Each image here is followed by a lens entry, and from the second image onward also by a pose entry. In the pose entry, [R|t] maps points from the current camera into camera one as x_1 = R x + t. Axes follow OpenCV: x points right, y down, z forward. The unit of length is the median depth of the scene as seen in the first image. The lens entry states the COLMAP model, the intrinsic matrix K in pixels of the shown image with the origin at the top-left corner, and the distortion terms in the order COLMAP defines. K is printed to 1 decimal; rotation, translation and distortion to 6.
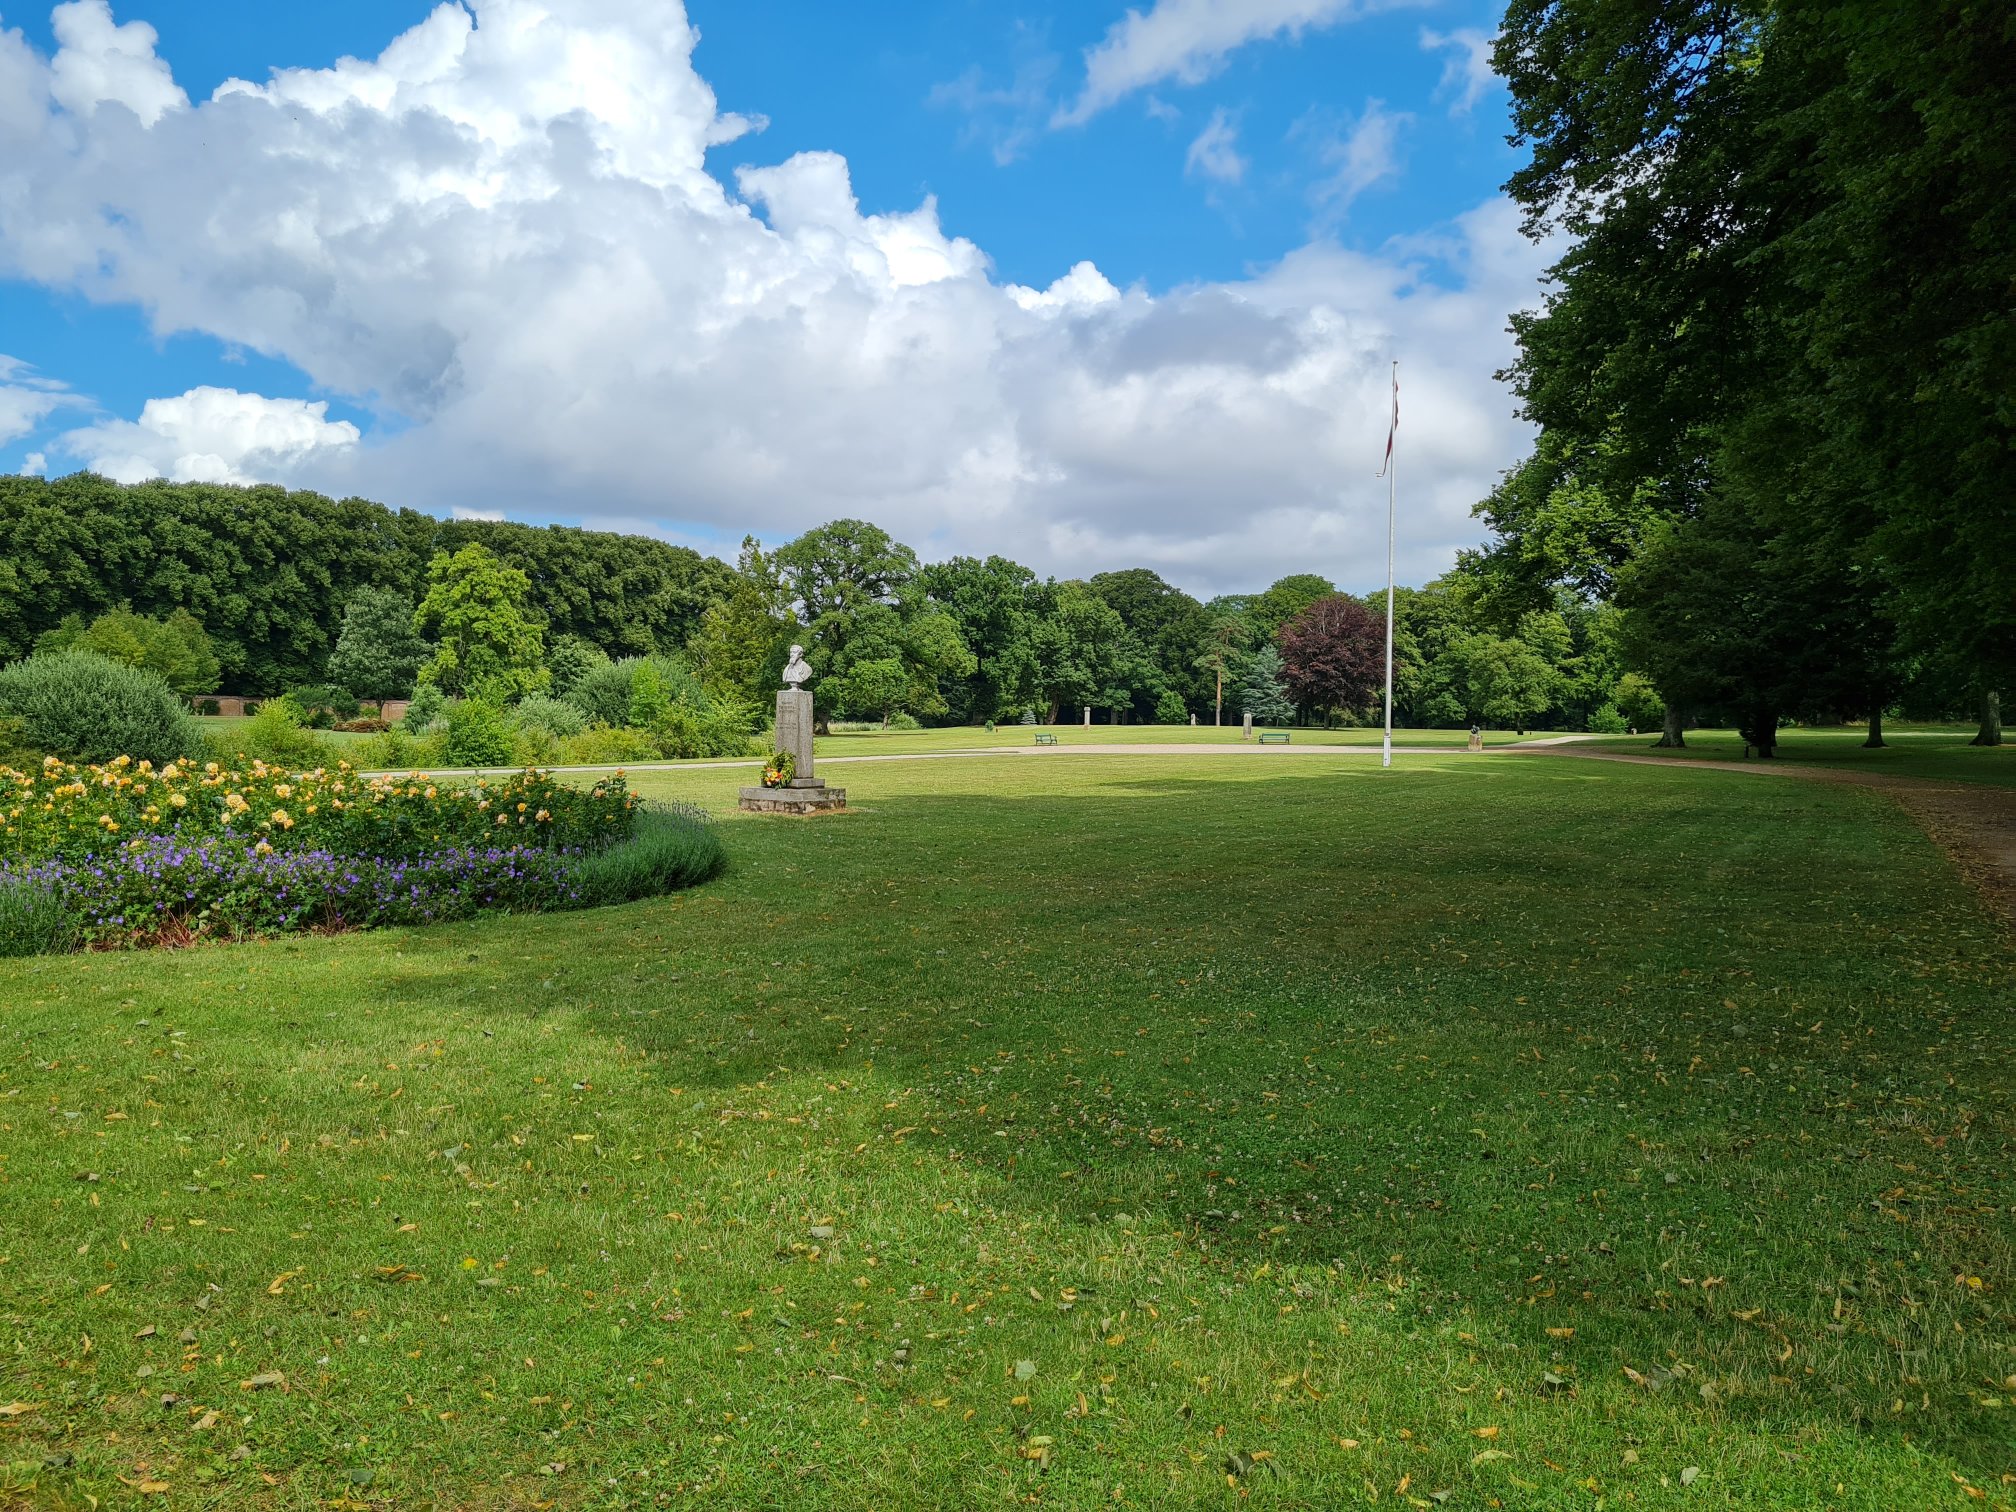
lens RADIAL K [[1534.6, 0, 1002.3], [0, 1534.6, 756.2], [0, 0, 1]] dist [0.023529, -0.028454]
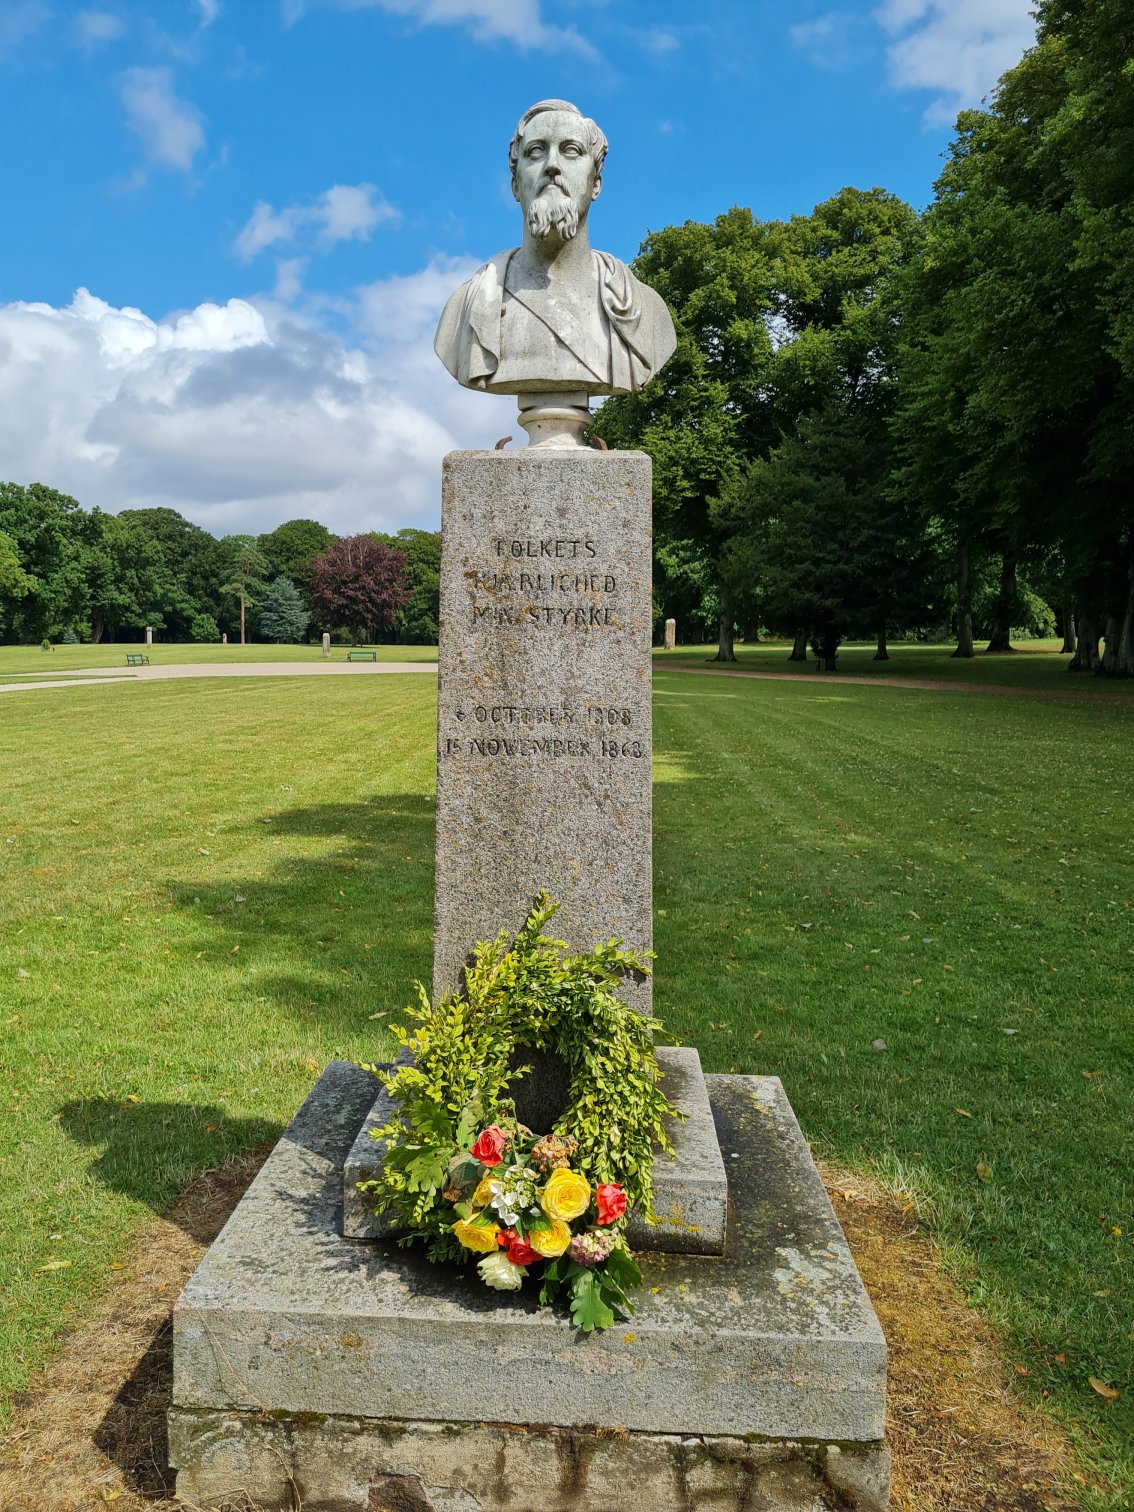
lens RADIAL K [[1150.9, 0, 570.9], [0, 1150.9, 751.3], [0, 0, 1]] dist [0.023529, -0.028454]
pose [[0.902520, -0.045319, 0.428256, -0.020103], [0.013501, 0.996936, 0.077046, -0.002594], [-0.430436, -0.063753, 0.900367, 0.102729]]
